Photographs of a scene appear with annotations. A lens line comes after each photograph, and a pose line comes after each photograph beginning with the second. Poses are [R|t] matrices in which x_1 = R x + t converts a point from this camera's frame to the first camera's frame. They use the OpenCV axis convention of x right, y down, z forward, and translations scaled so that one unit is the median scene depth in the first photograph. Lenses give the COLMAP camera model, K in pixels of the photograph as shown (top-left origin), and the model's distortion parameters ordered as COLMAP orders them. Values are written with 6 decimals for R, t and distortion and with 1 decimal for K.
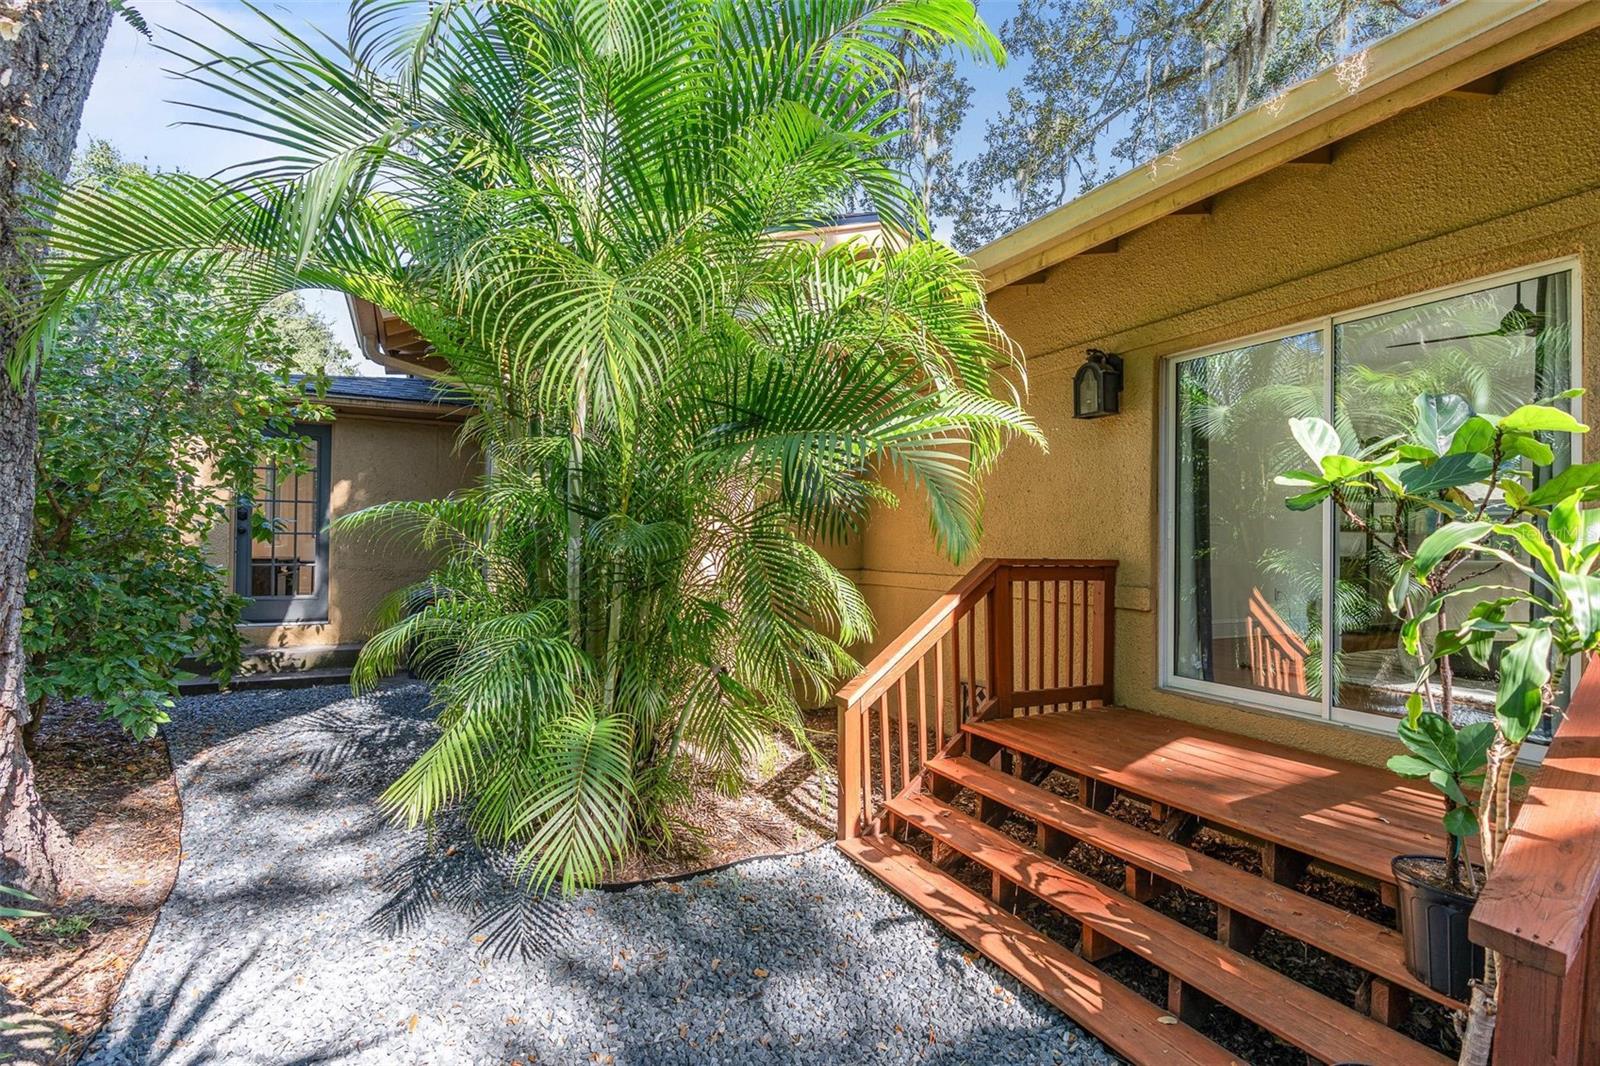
lens RADIAL K [[718.6, 0, 802.5], [0, 718.6, 537.1], [0, 0, 1]] dist [-0.005980, 0.000465]
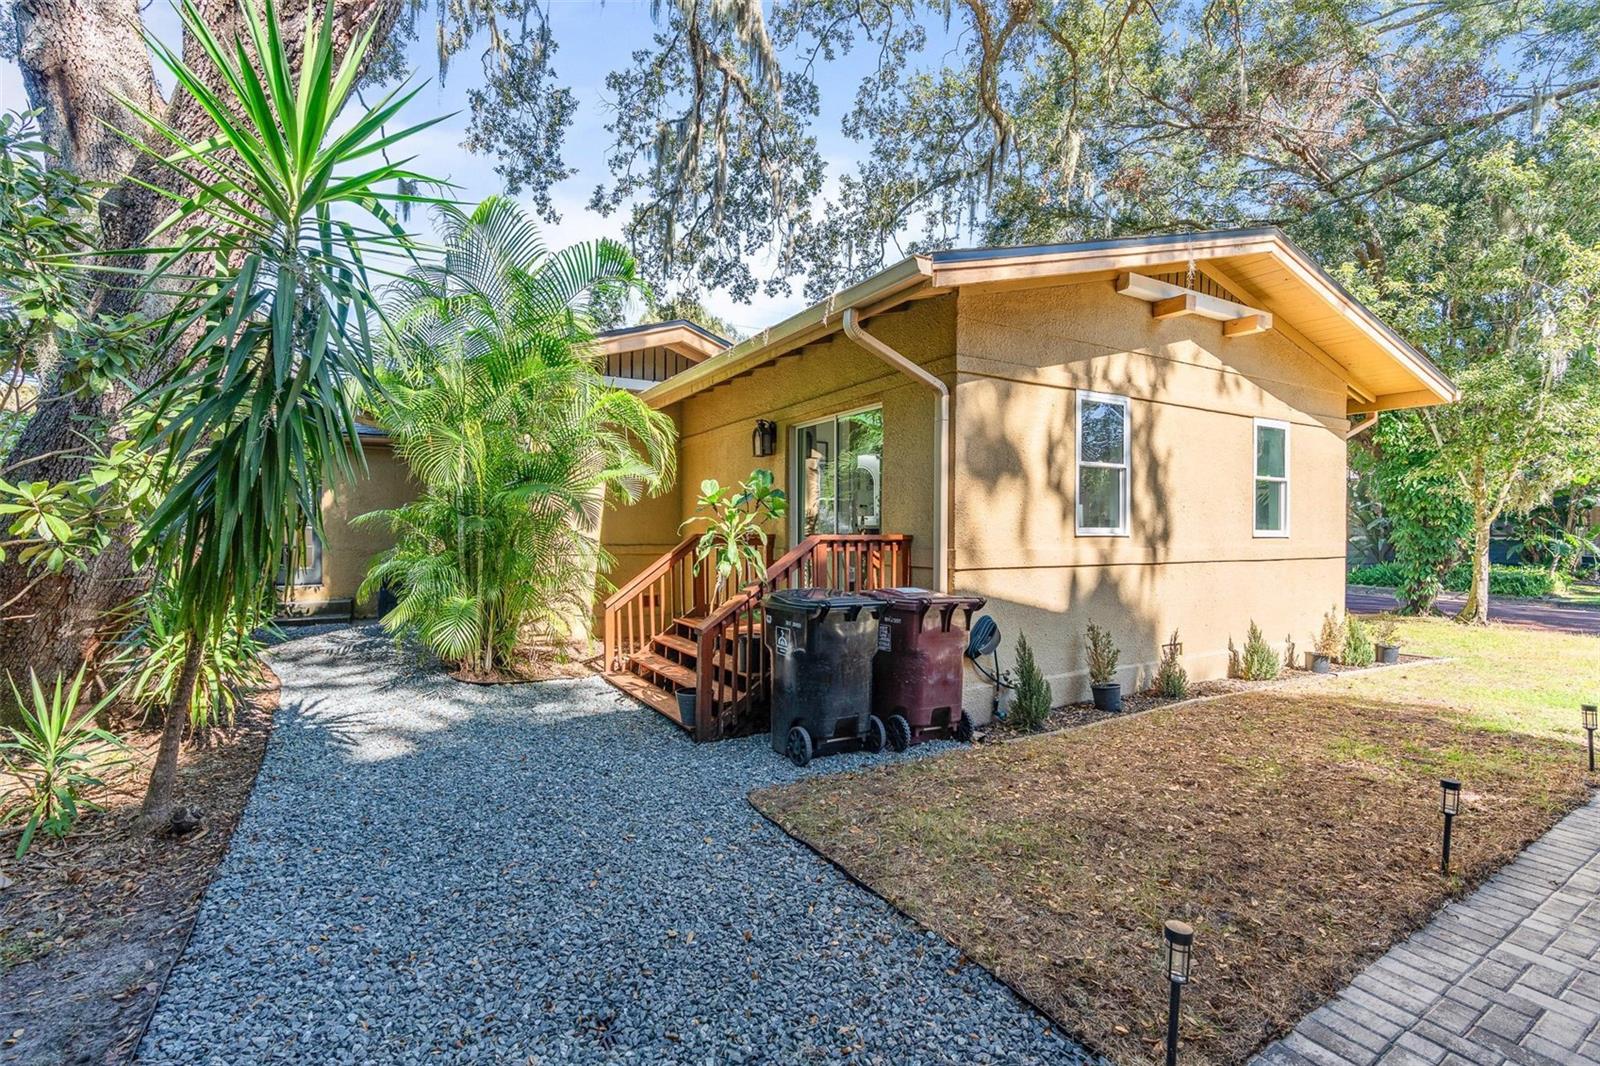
lens RADIAL K [[718.6, 0, 798.1], [0, 718.6, 531.4], [0, 0, 1]] dist [-0.005980, 0.000465]
pose [[0.998845, -0.013434, 0.046136, 0.467505], [0.012931, 0.999854, 0.011175, 0.005890], [-0.046279, -0.010566, 0.998873, -0.958959]]
